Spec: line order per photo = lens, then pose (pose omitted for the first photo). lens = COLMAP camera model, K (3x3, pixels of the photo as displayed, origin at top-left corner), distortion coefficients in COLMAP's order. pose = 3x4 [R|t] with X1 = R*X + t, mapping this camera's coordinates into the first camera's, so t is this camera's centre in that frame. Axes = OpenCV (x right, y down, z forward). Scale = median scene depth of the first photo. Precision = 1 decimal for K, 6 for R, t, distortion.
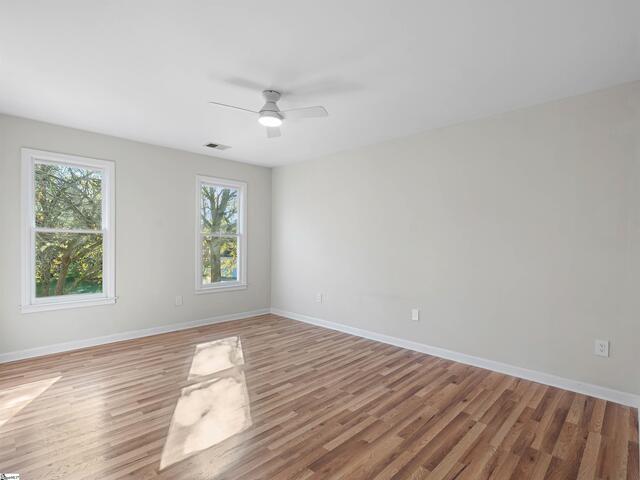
lens RADIAL K [[326.9, 0, 320.8], [0, 326.9, 239.9], [0, 0, 1]] dist [0.001014, 0.001907]
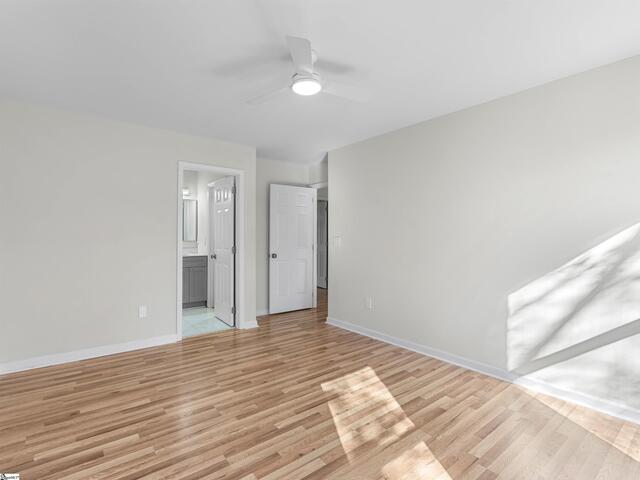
lens RADIAL K [[326.9, 0, 322.3], [0, 326.9, 240.0], [0, 0, 1]] dist [0.001014, 0.001907]
pose [[-0.992861, -0.012132, 0.118661, -0.315430], [-0.010701, 0.999862, 0.012695, 0.000879], [-0.118799, 0.011335, -0.992854, 1.958250]]
